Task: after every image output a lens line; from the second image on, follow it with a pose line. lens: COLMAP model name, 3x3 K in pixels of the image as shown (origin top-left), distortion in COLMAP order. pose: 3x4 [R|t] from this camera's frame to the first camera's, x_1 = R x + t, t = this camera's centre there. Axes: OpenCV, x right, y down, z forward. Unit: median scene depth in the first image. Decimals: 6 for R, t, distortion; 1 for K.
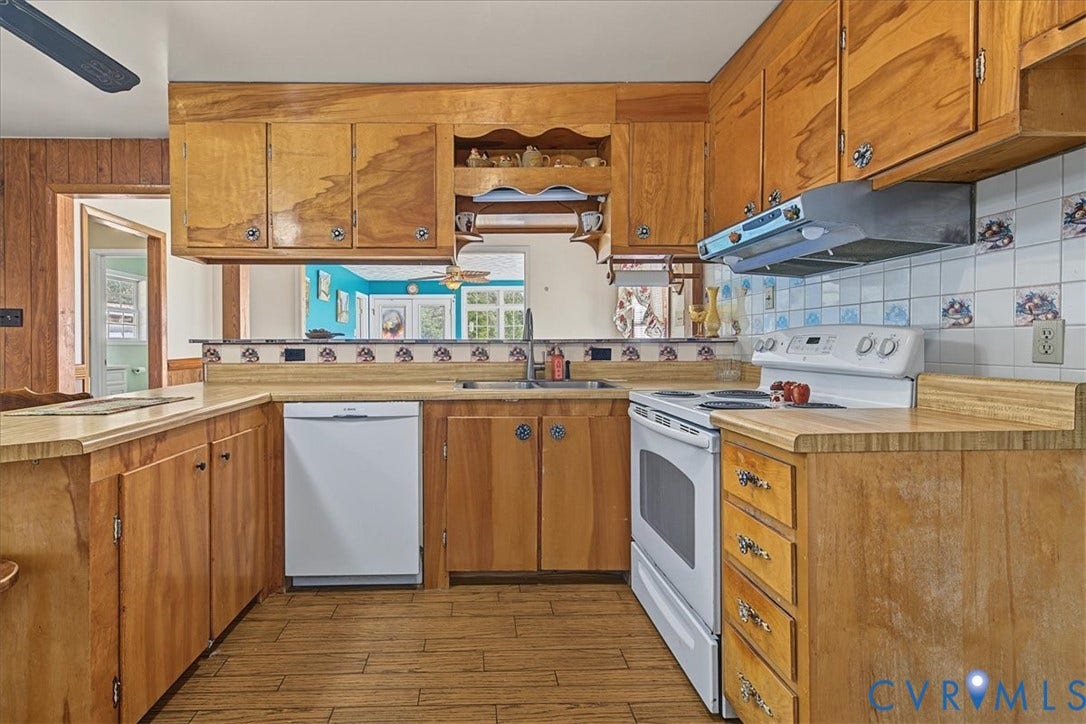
lens RADIAL K [[477.9, 0, 530.9], [0, 477.9, 348.7], [0, 0, 1]] dist [0.002163, 0.000969]
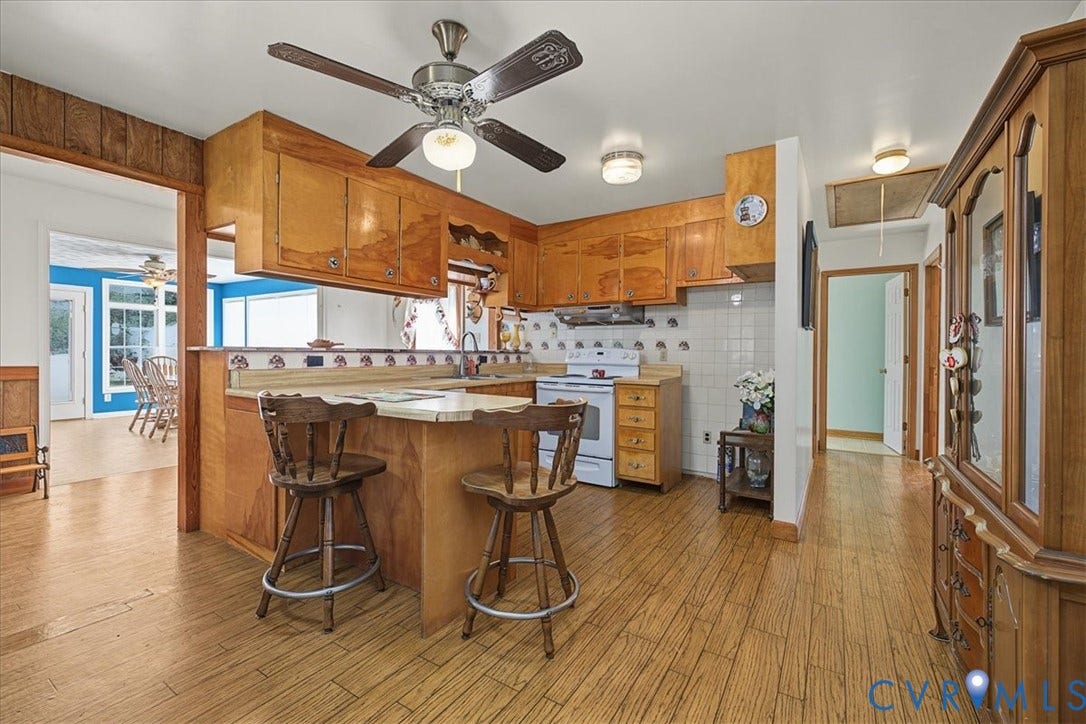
lens RADIAL K [[477.9, 0, 532.6], [0, 477.9, 355.5], [0, 0, 1]] dist [0.002163, 0.000969]
pose [[0.558095, 0.004033, 0.829767, -1.314055], [-0.001528, 0.999991, -0.003832, 0.003066], [-0.829776, 0.000870, 0.558096, -0.113936]]
